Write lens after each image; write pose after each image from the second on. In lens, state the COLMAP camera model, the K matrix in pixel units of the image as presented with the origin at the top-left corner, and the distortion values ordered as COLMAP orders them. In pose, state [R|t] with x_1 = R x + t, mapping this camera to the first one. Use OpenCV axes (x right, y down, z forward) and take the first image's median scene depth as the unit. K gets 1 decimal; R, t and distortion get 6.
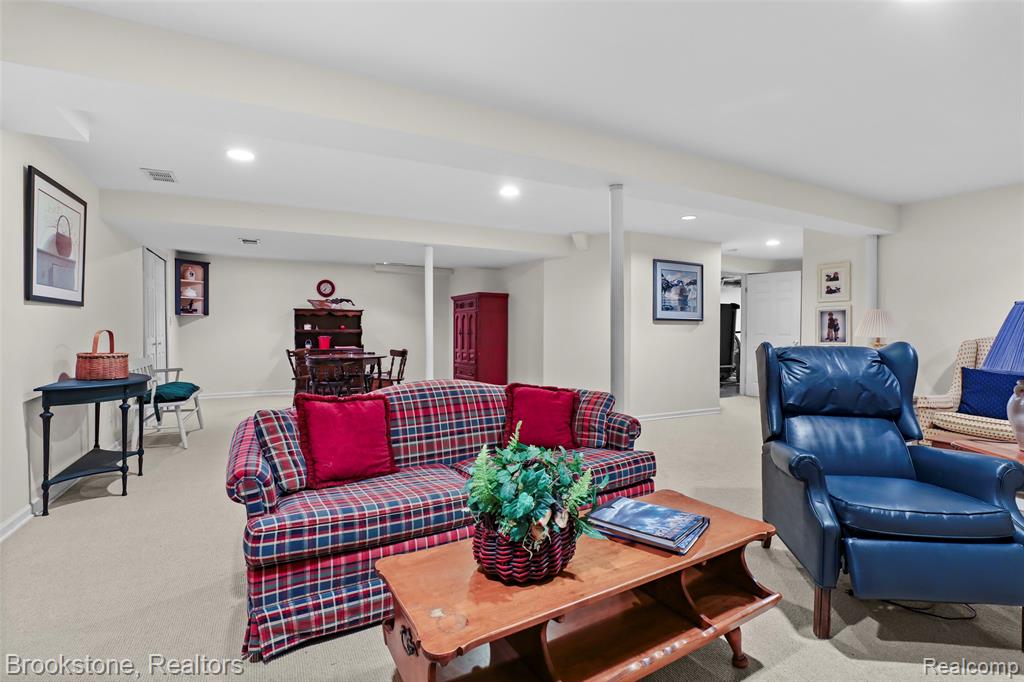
lens RADIAL K [[482.9, 0, 511.8], [0, 482.9, 338.1], [0, 0, 1]] dist [-0.034434, -0.000622]
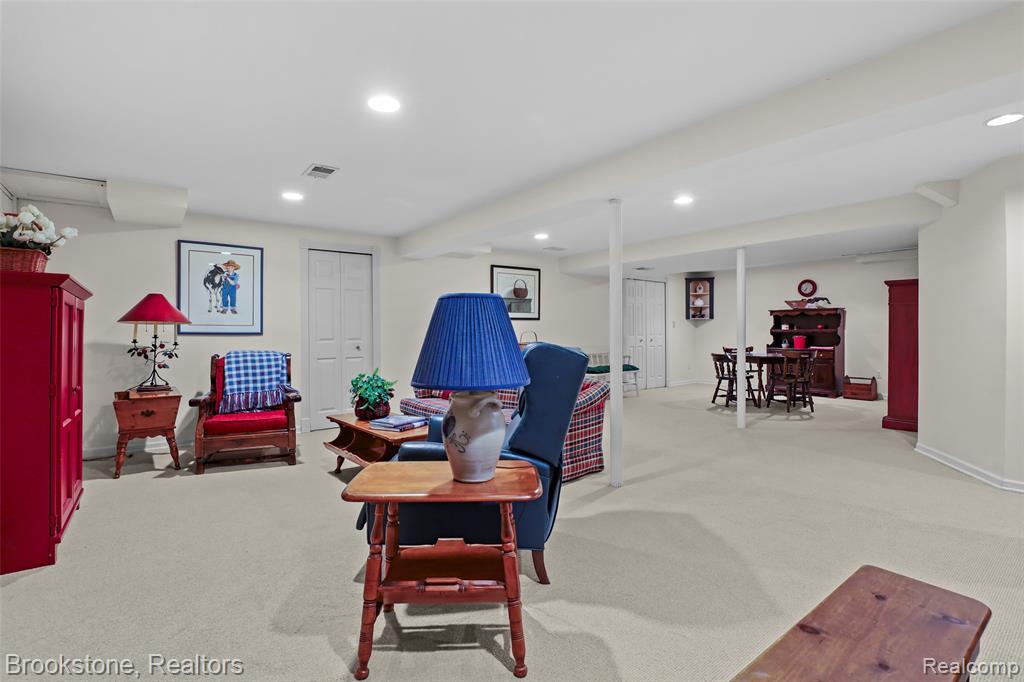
lens RADIAL K [[482.9, 0, 515.3], [0, 482.9, 338.9], [0, 0, 1]] dist [-0.034434, -0.000622]
pose [[0.183876, 0.011637, -0.982881, 0.498581], [-0.007855, 0.999915, 0.010369, -0.003468], [0.982918, 0.005813, 0.183952, 0.229110]]
